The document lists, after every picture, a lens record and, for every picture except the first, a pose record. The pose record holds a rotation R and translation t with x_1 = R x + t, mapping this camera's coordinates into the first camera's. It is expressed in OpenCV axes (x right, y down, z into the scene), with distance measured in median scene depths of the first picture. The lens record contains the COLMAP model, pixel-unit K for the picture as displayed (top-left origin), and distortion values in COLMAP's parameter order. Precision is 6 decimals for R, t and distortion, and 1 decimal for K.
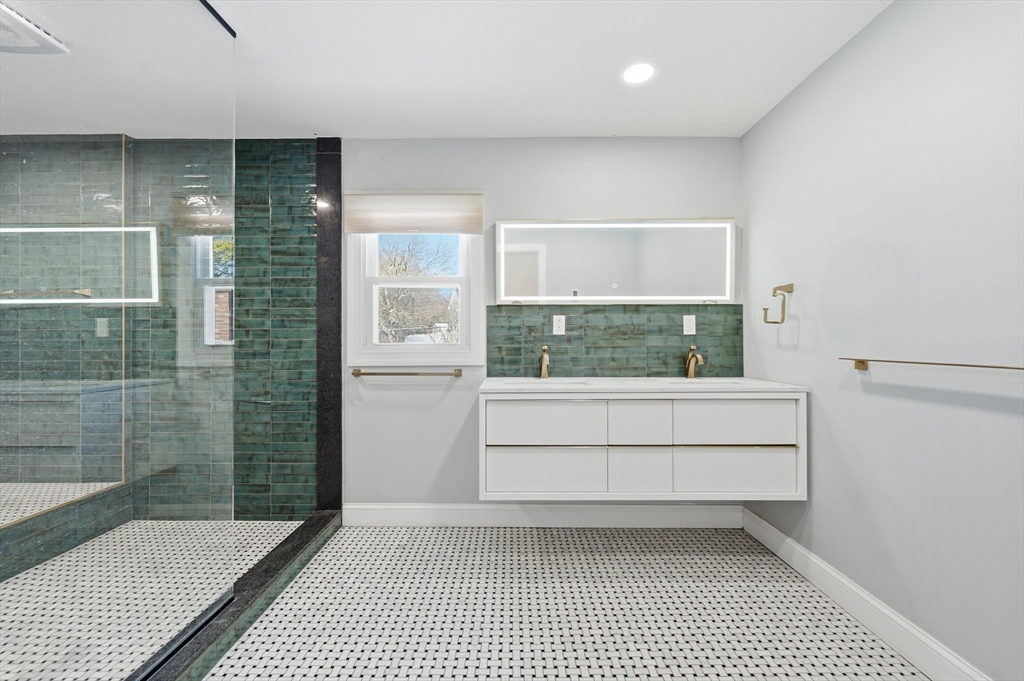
lens RADIAL K [[414.7, 0, 510.4], [0, 414.7, 341.8], [0, 0, 1]] dist [-0.000918, 0.000474]
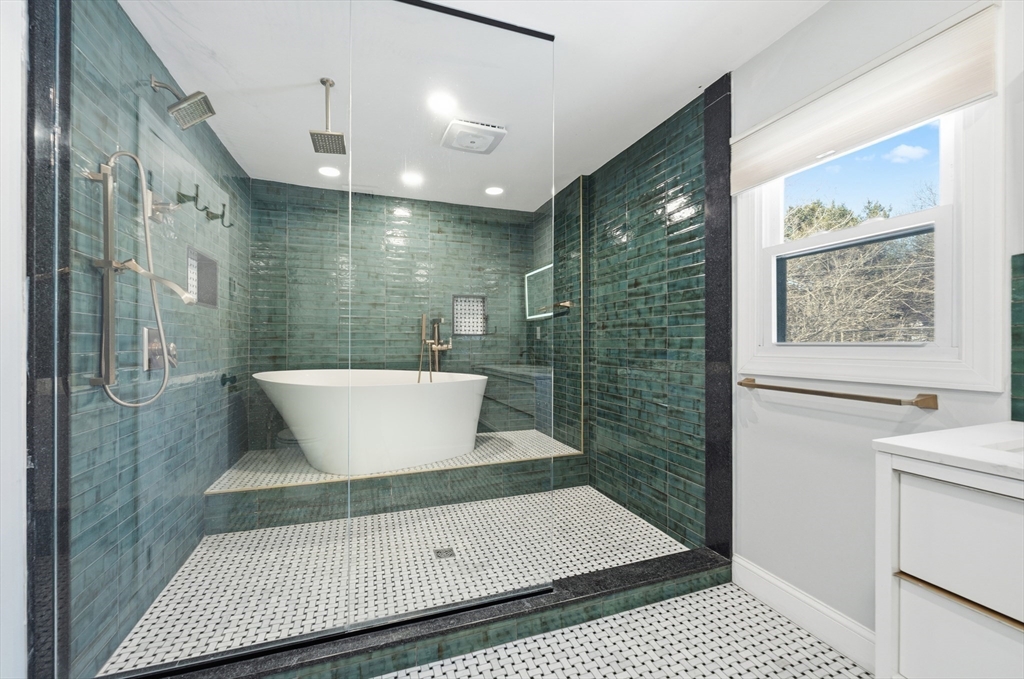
lens RADIAL K [[414.7, 0, 512.6], [0, 414.7, 344.2], [0, 0, 1]] dist [-0.000918, 0.000474]
pose [[0.349336, 0.005194, -0.936983, 0.166098], [0.002378, 0.999977, 0.006430, 0.001093], [0.936994, -0.004474, 0.349316, 0.356567]]
